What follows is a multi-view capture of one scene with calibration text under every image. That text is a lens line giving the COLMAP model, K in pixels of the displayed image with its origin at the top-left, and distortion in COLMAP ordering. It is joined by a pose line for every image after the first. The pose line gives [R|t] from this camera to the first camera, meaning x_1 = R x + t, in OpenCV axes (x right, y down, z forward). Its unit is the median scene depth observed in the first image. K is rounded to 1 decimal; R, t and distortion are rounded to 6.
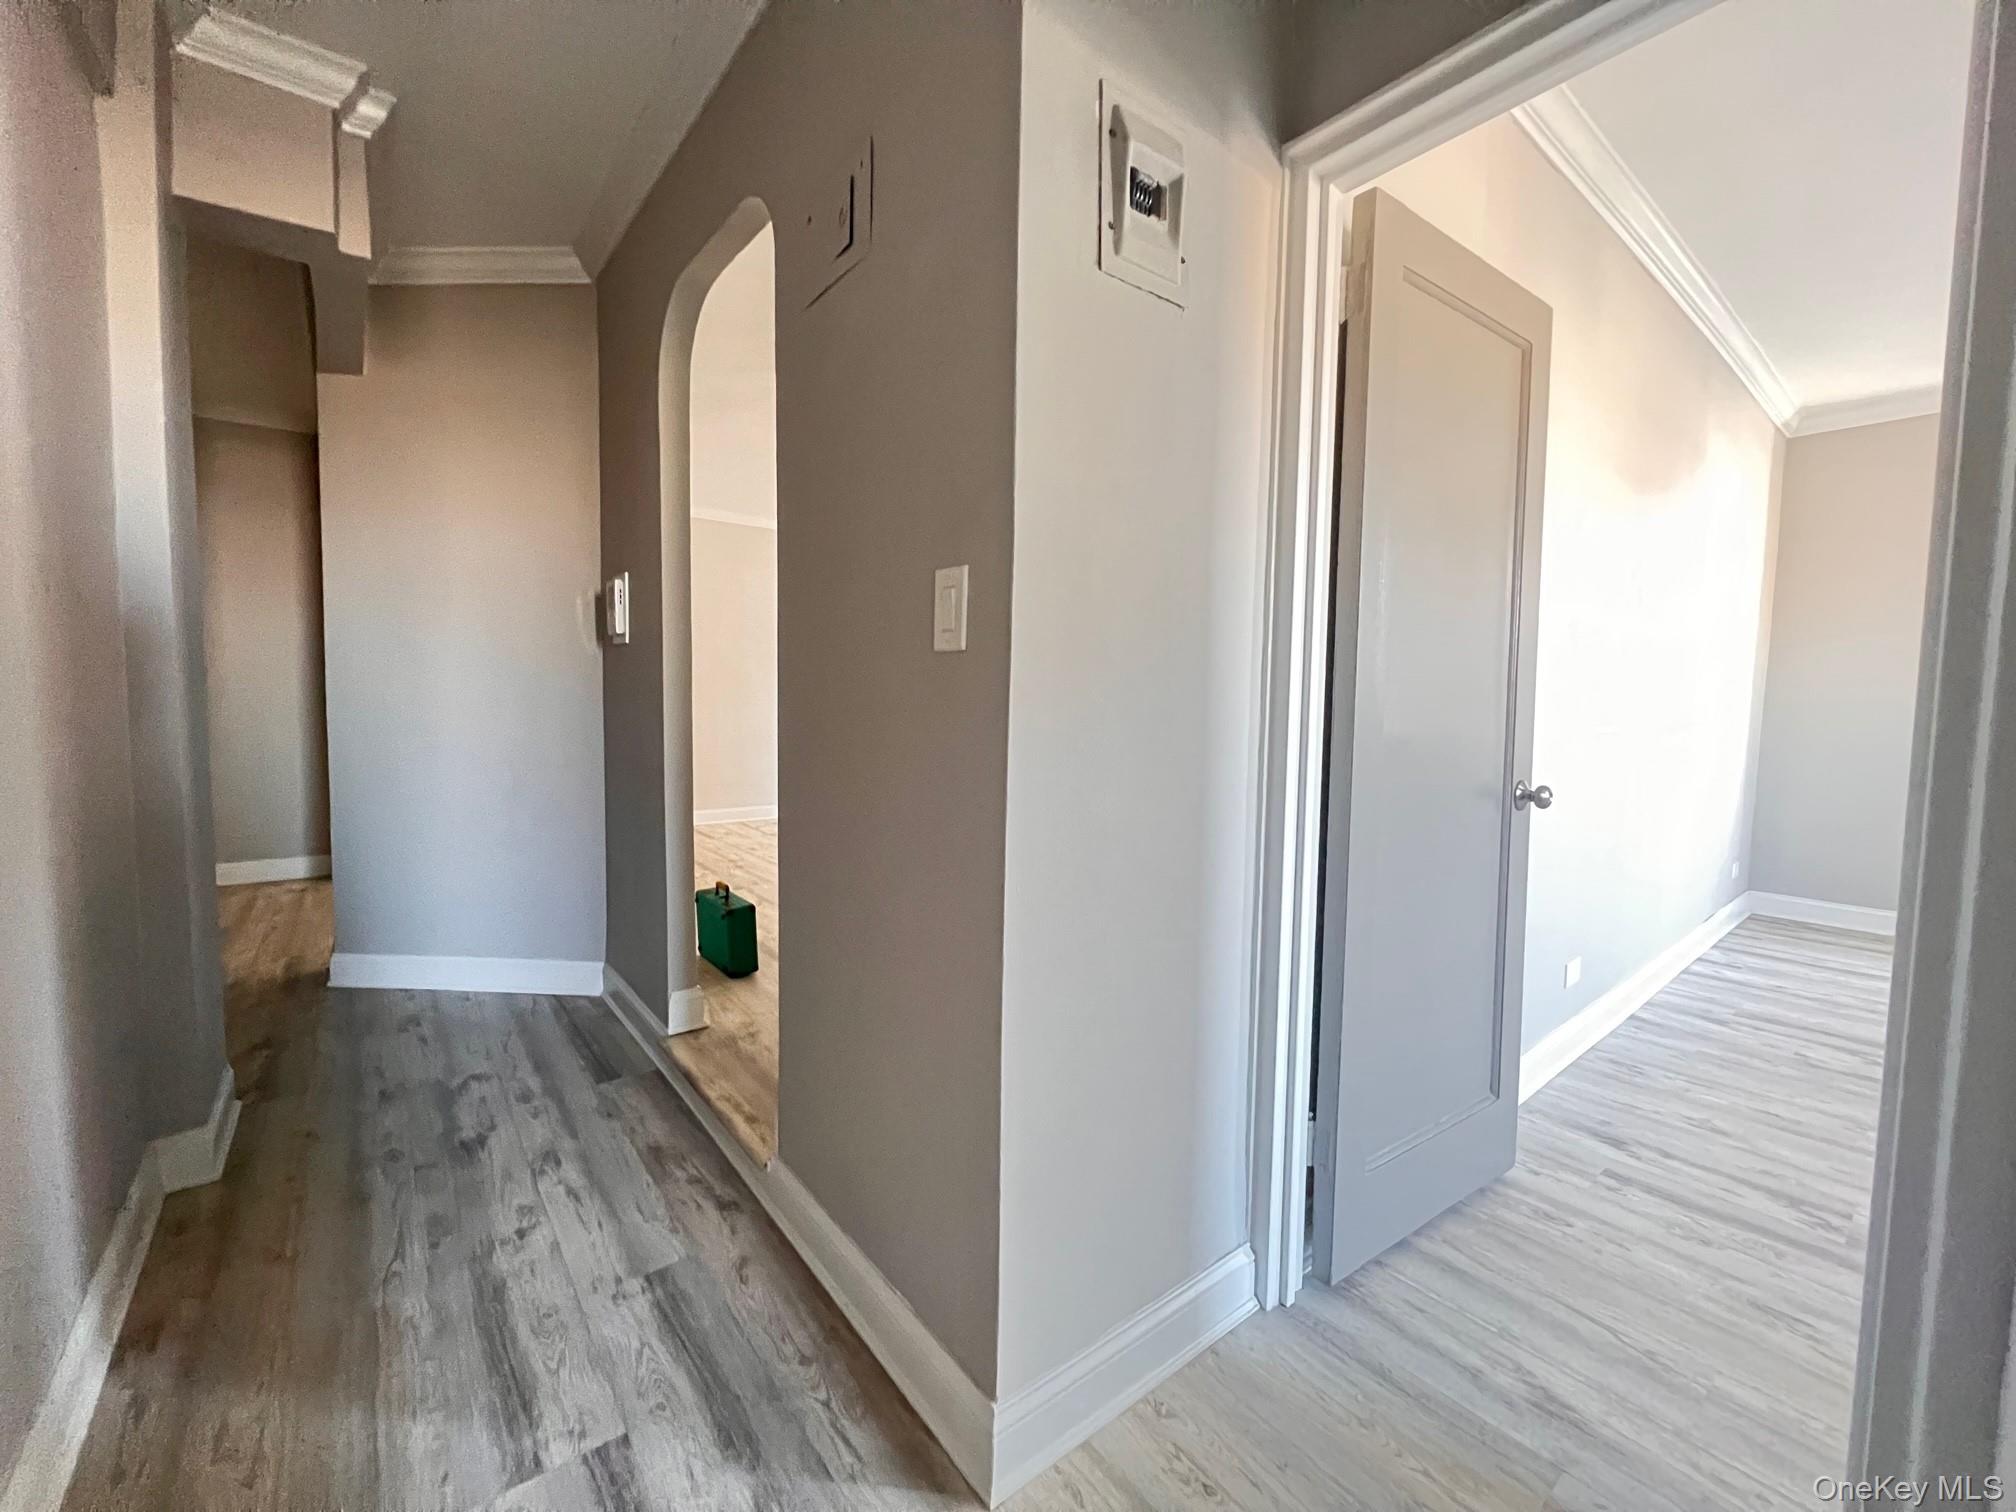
lens RADIAL K [[807.7, 0, 1001.4], [0, 807.7, 749.7], [0, 0, 1]] dist [-0.000311, -0.000264]
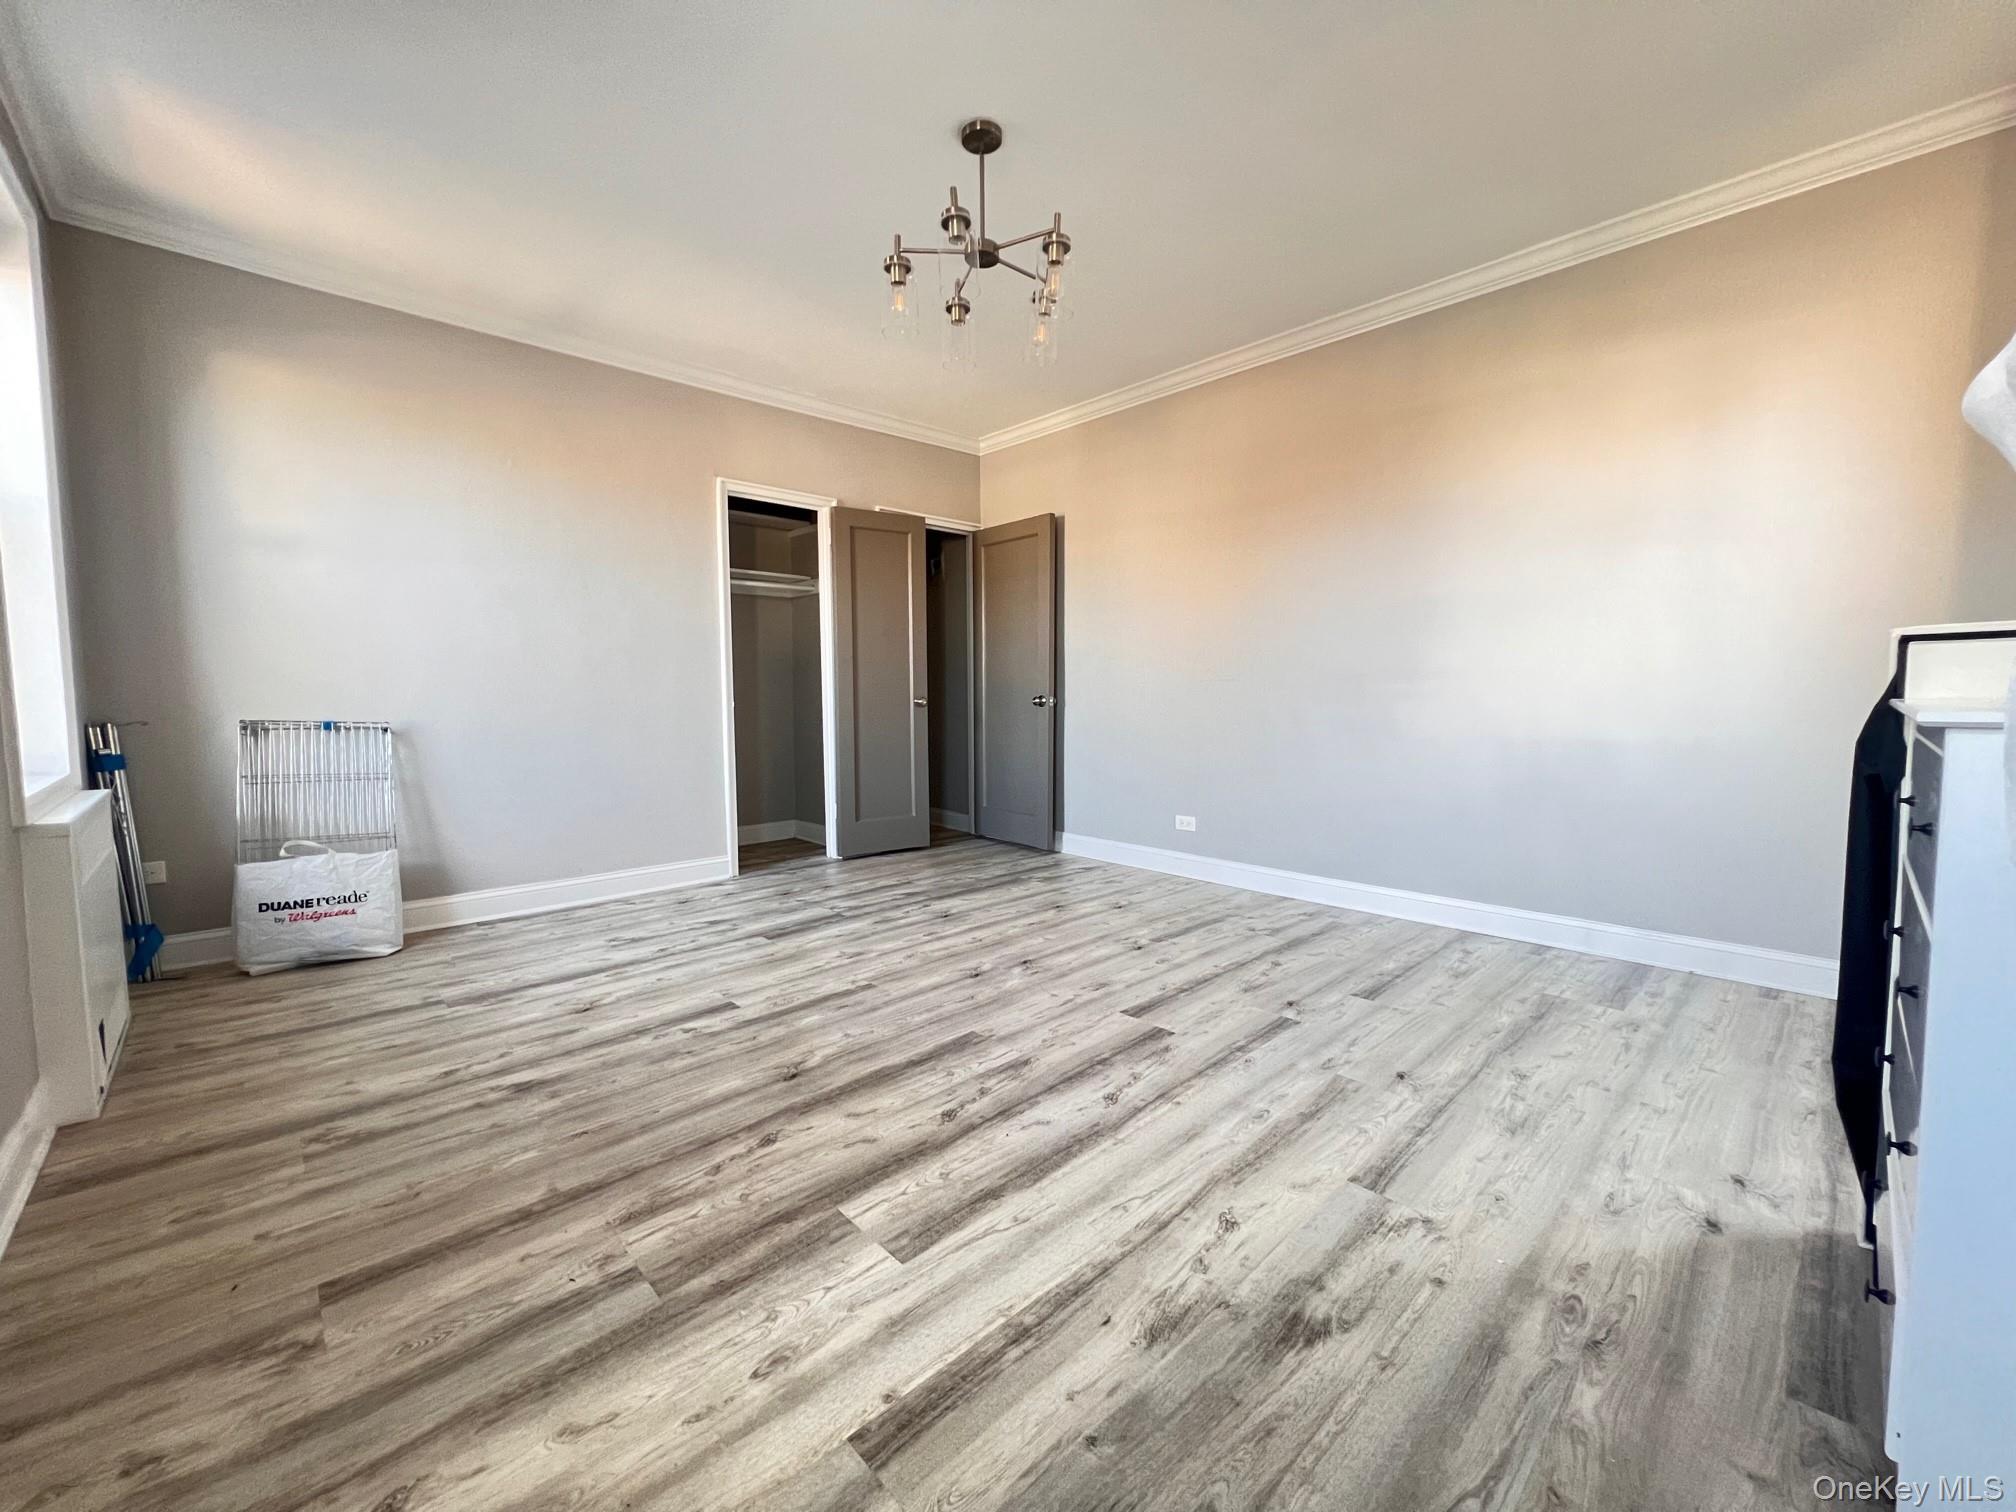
lens RADIAL K [[807.7, 0, 1001.4], [0, 807.7, 749.7], [0, 0, 1]] dist [-0.000311, -0.000264]
pose [[0.082968, 0.065267, -0.994413, 3.168357], [-0.061218, 0.996302, 0.060283, 0.063190], [0.994670, 0.055875, 0.086656, 0.638597]]
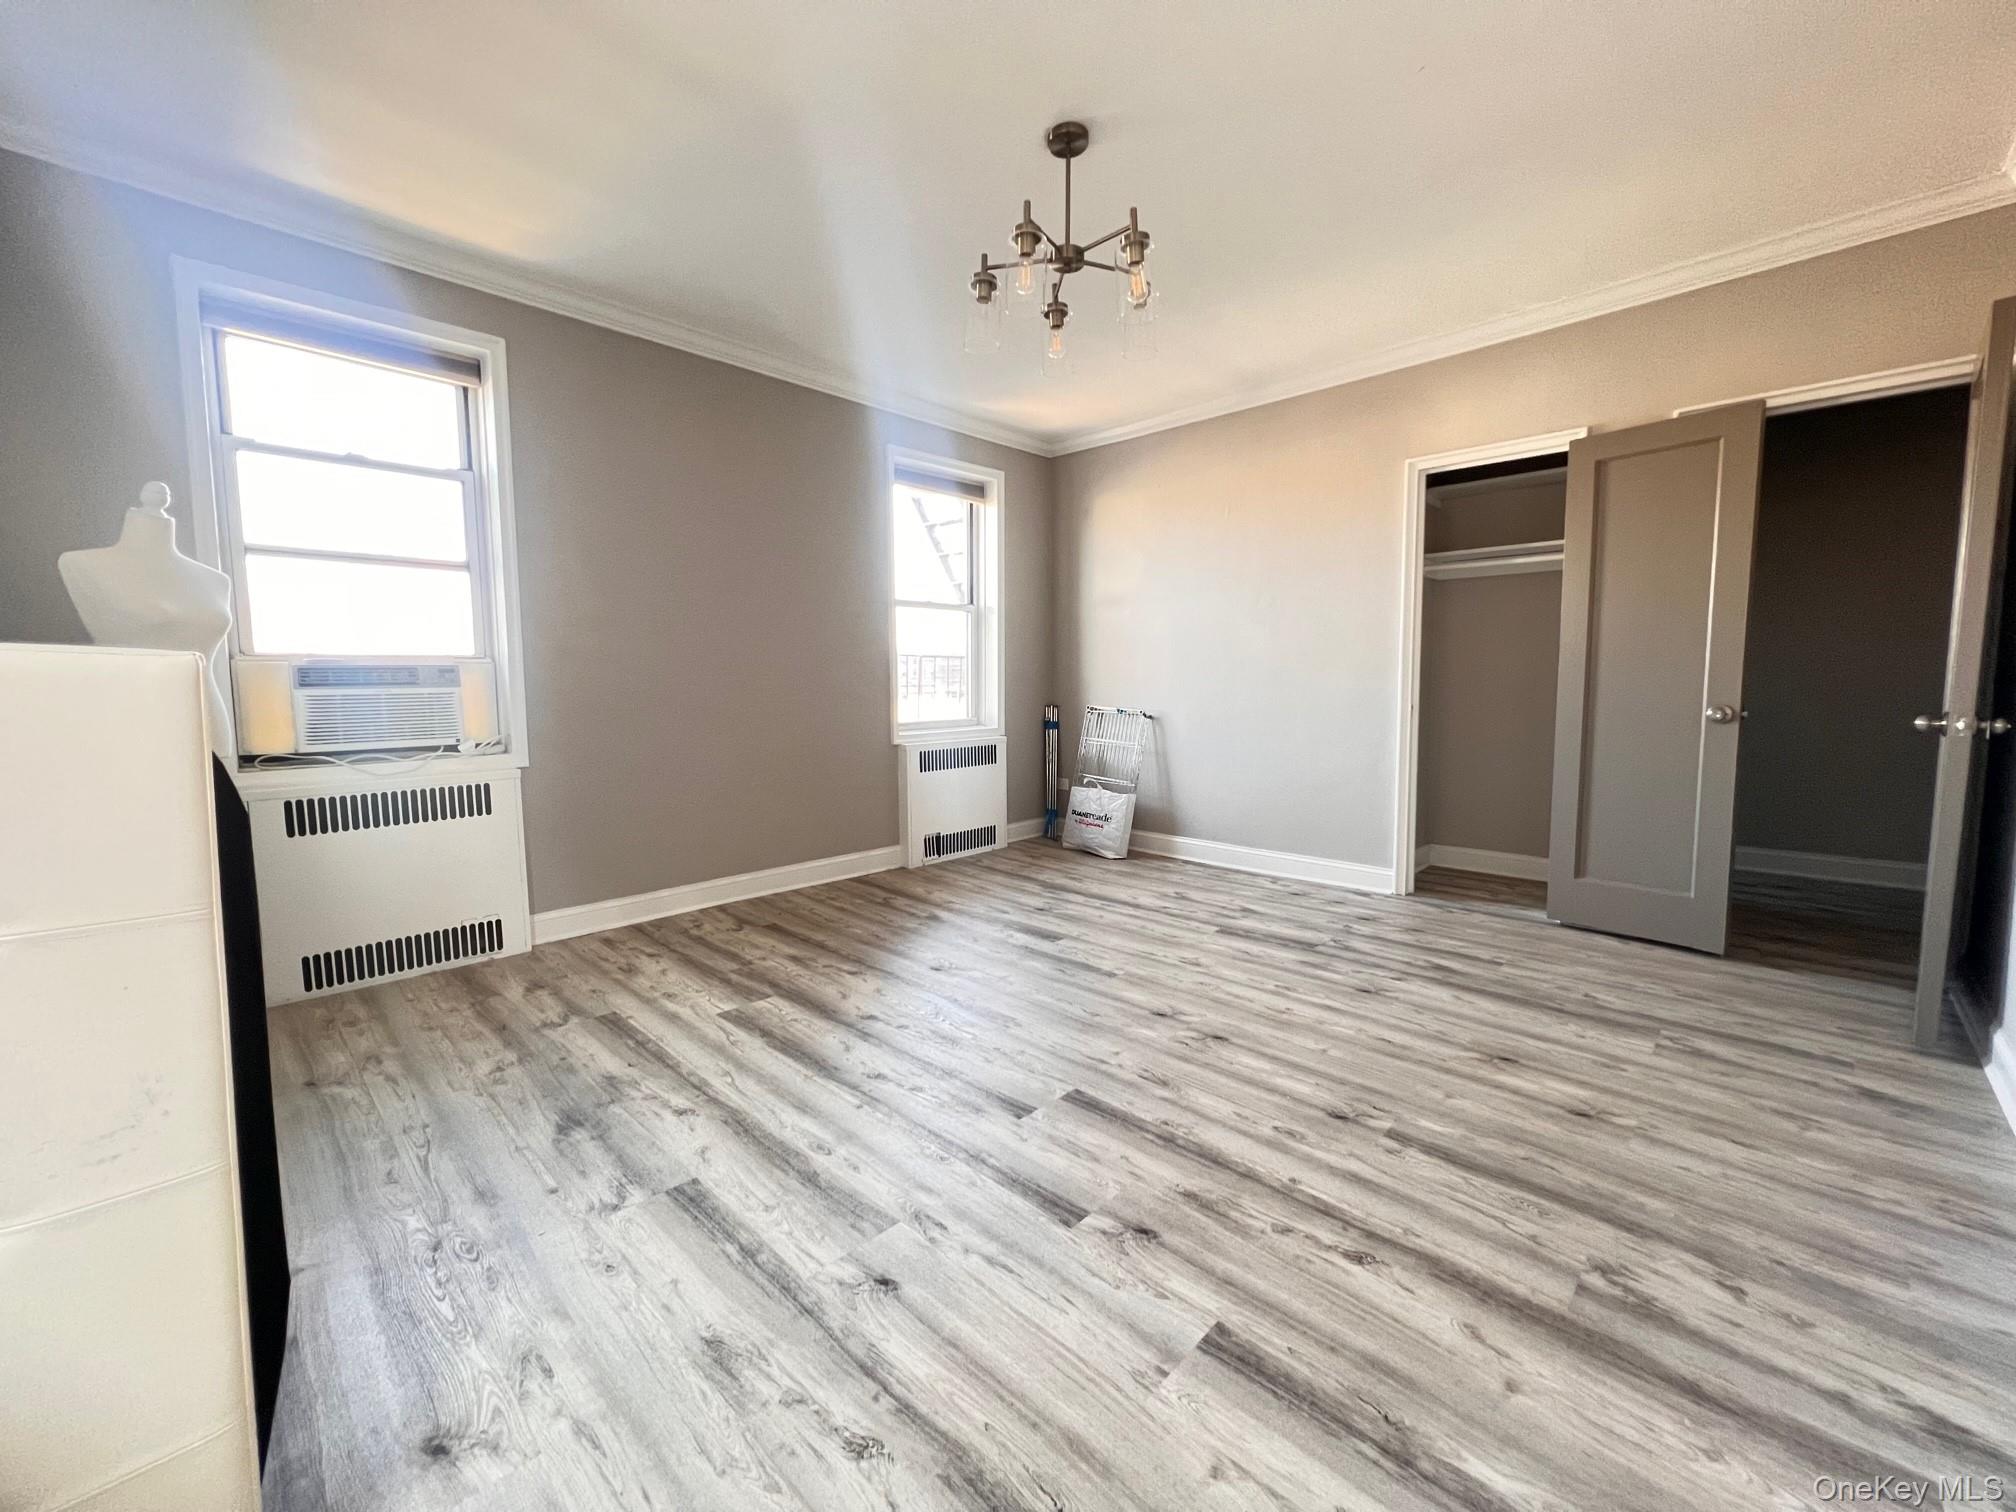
lens RADIAL K [[807.7, 0, 1001.4], [0, 807.7, 749.7], [0, 0, 1]] dist [-0.000311, -0.000264]
pose [[-0.992548, 0.006571, -0.121675, 2.137051], [-0.011668, 0.988830, 0.148590, -0.064716], [0.121292, 0.148902, -0.981385, 1.968797]]
